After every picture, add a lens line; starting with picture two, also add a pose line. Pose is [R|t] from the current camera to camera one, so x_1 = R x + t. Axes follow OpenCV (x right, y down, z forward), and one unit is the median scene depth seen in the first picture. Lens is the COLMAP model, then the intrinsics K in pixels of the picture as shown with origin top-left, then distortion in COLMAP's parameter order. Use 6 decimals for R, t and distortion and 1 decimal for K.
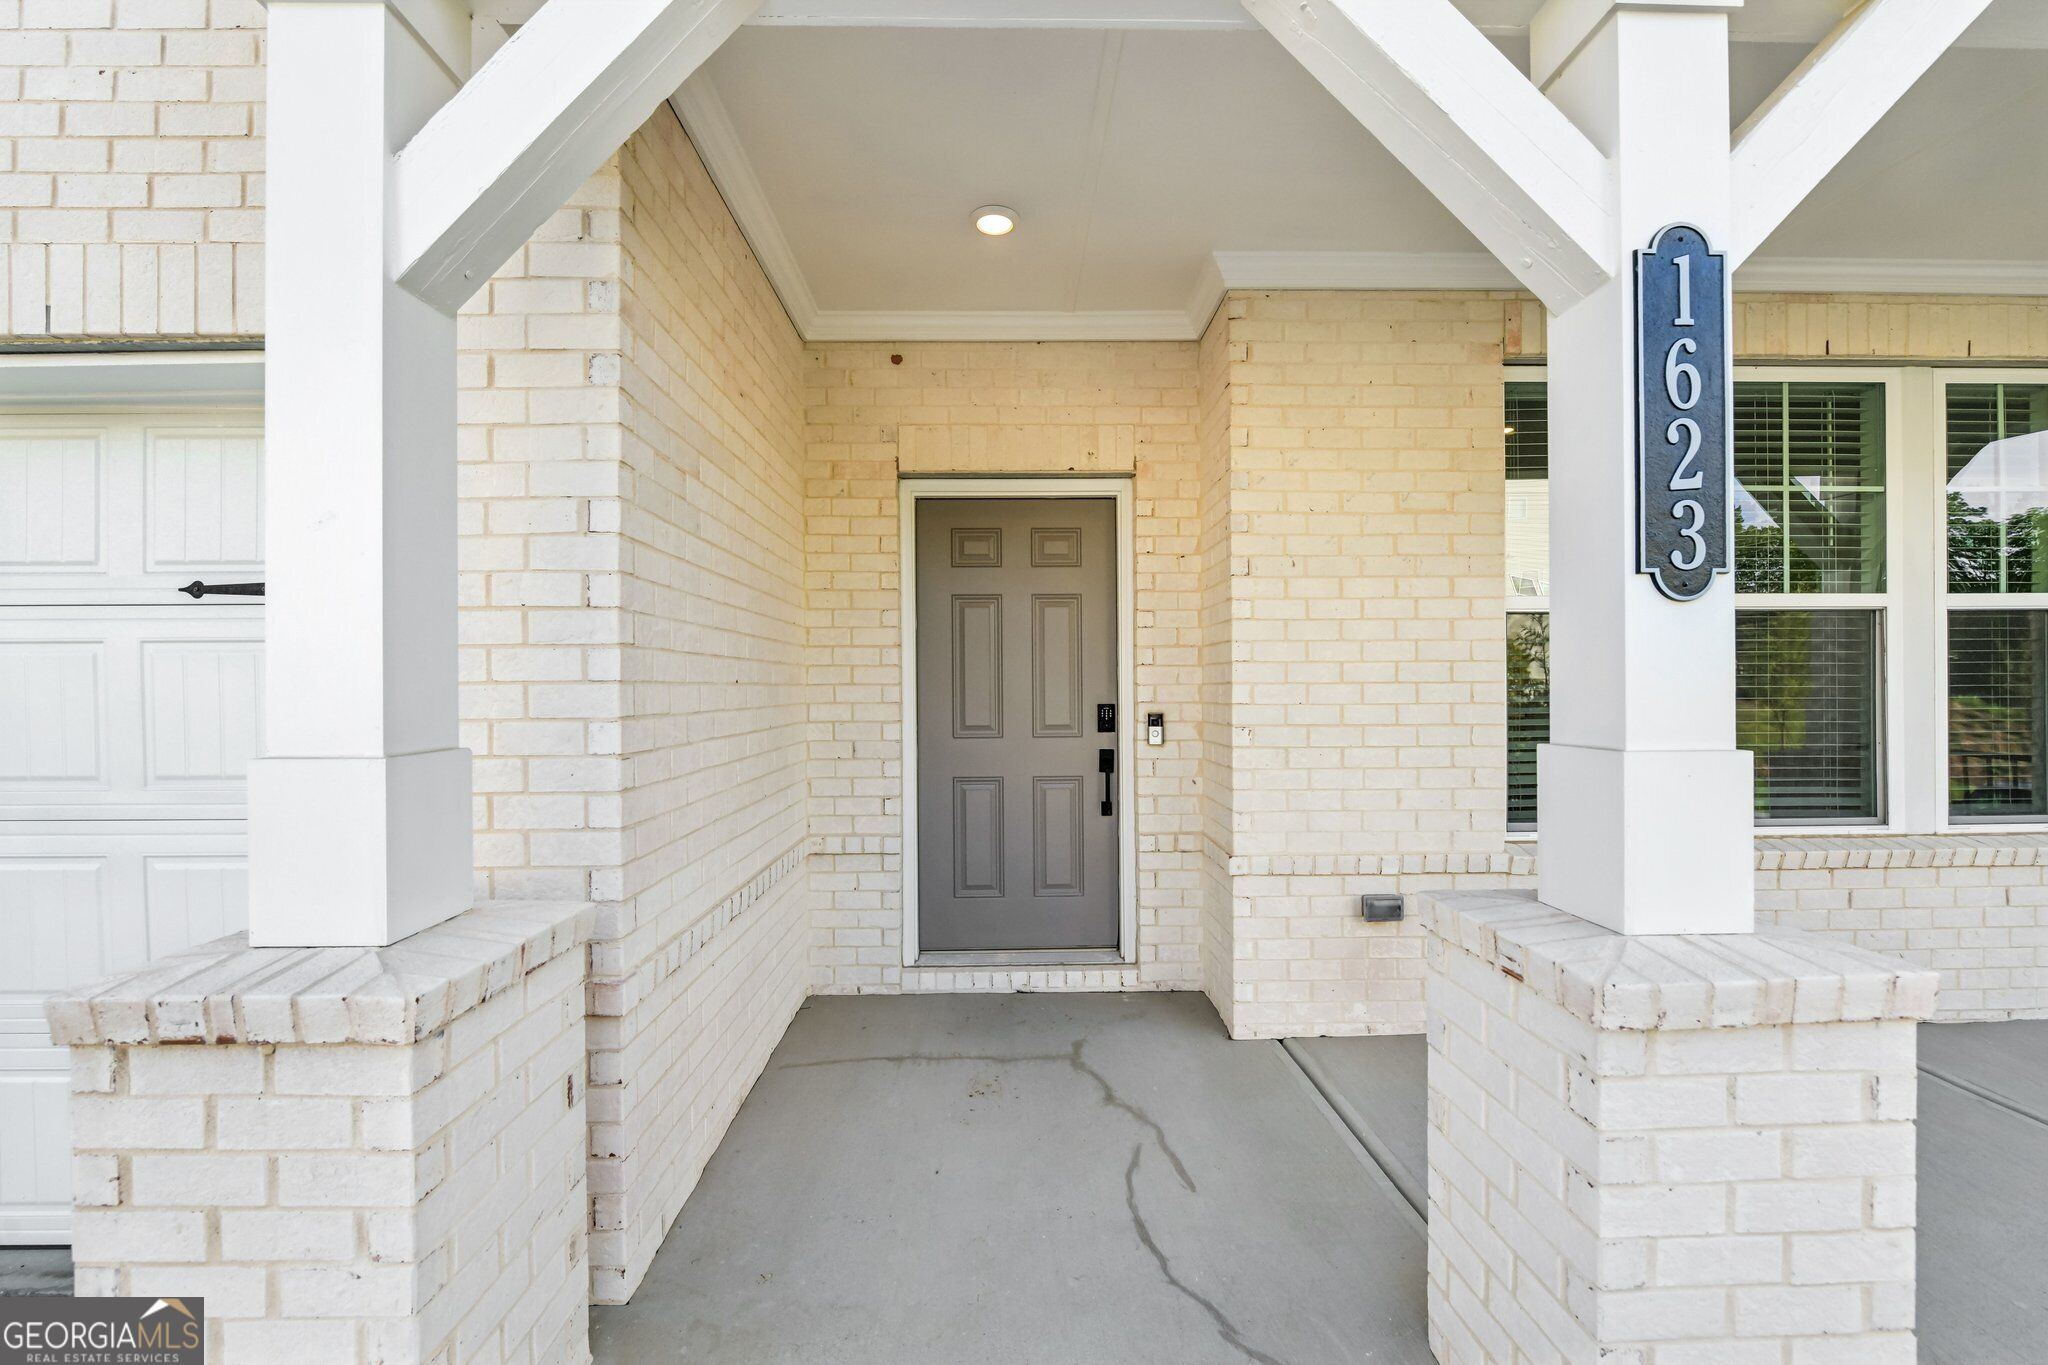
lens RADIAL K [[827.6, 0, 1019.0], [0, 827.6, 684.1], [0, 0, 1]] dist [0.013311, -0.000304]
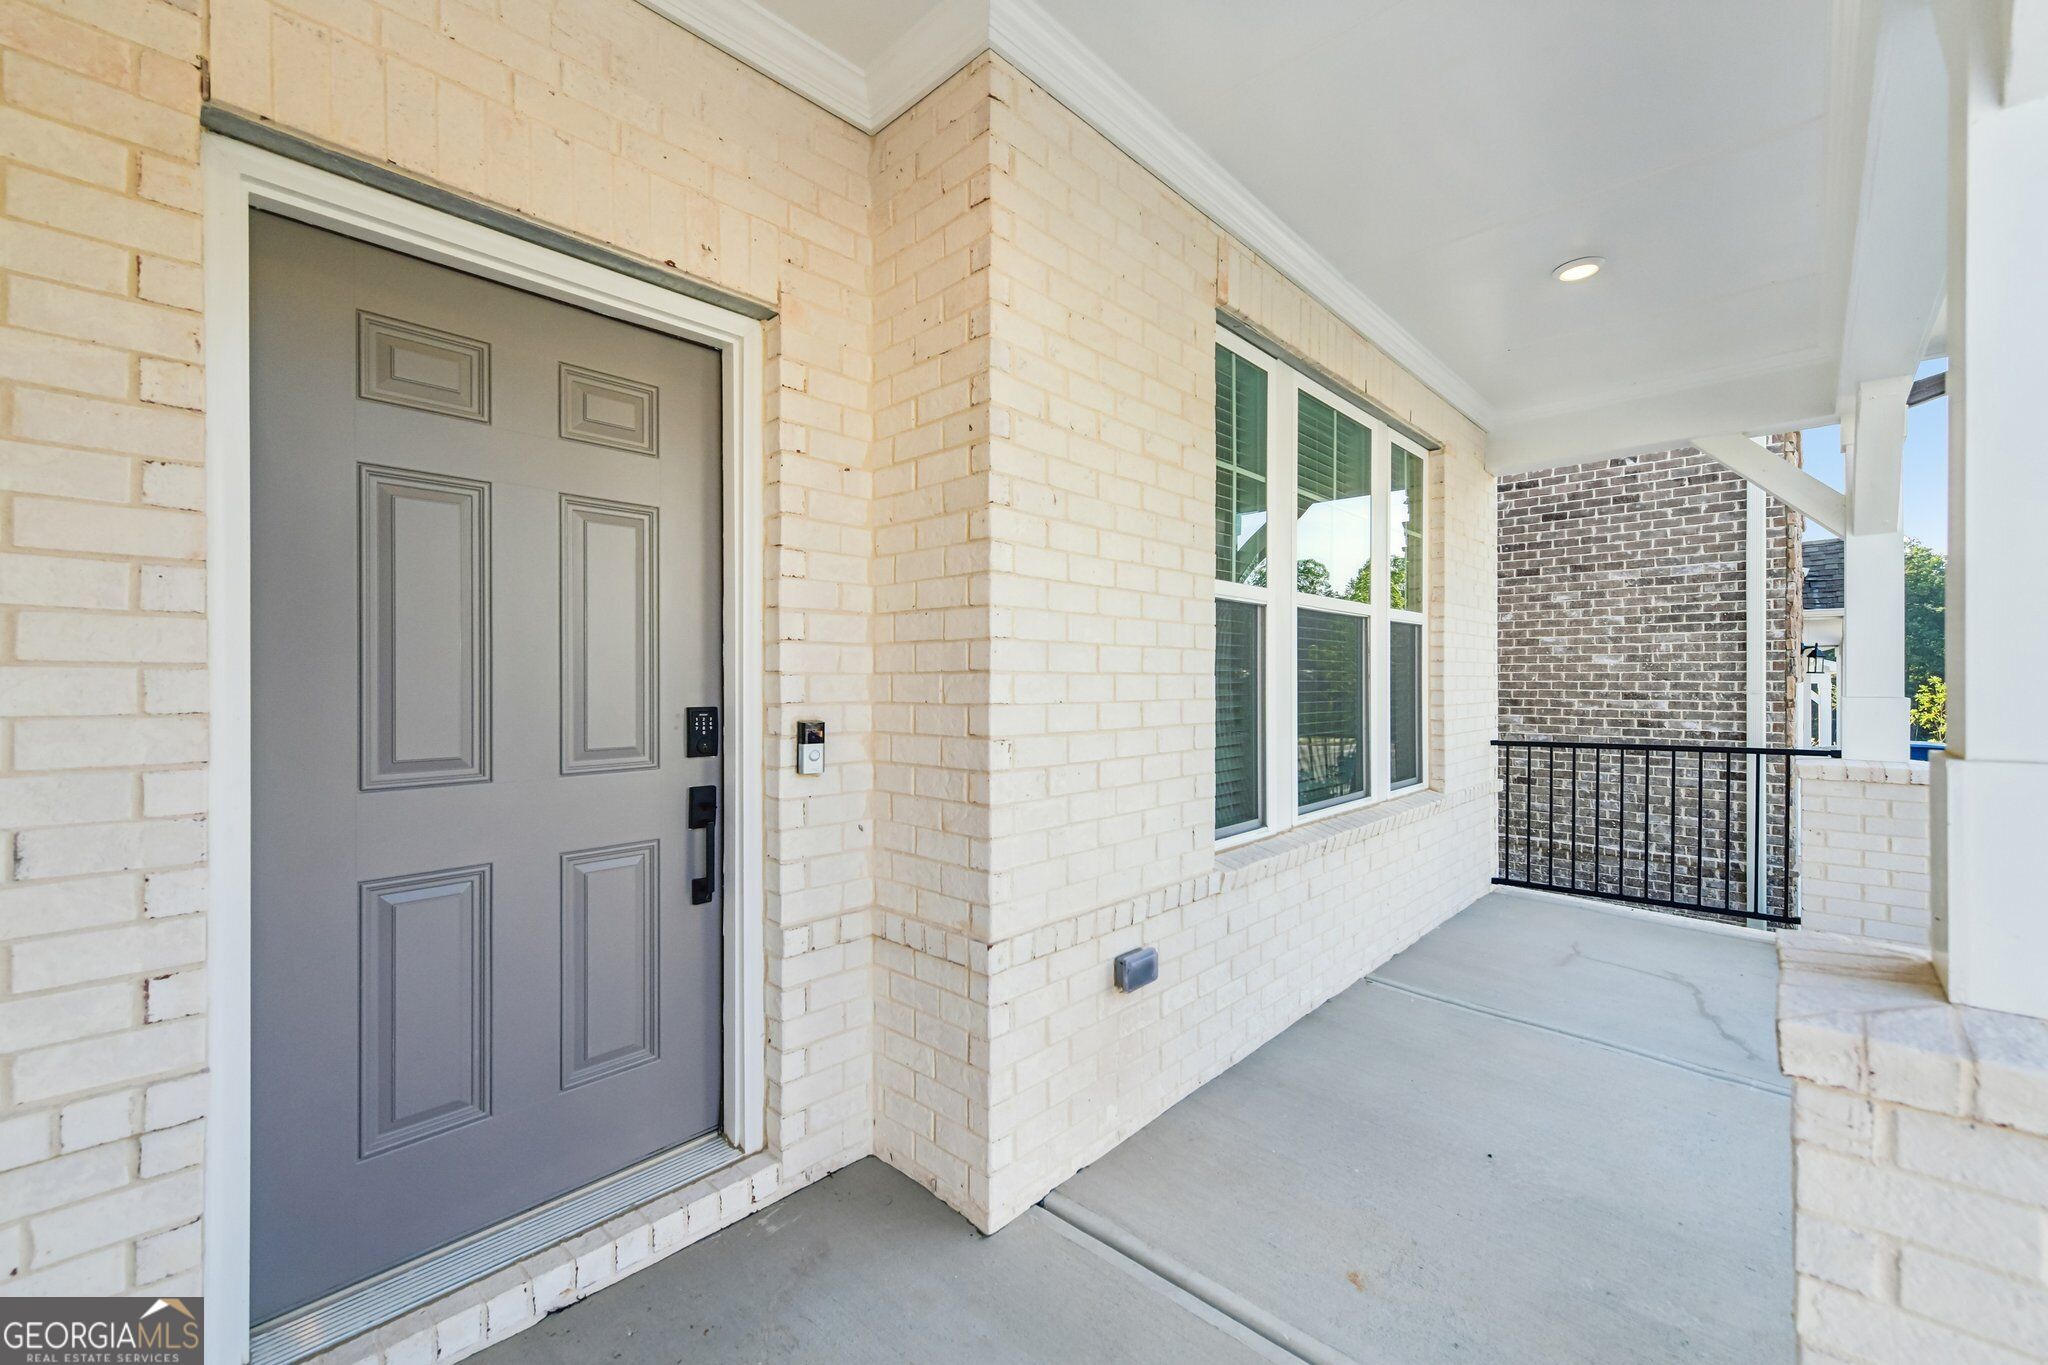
lens RADIAL K [[827.6, 0, 1017.6], [0, 827.6, 680.4], [0, 0, 1]] dist [0.013311, -0.000304]
pose [[0.704212, 0.005597, 0.709968, -0.156193], [-0.005128, 0.999983, -0.002798, 0.006143], [-0.709971, -0.001670, 0.704229, 0.469524]]
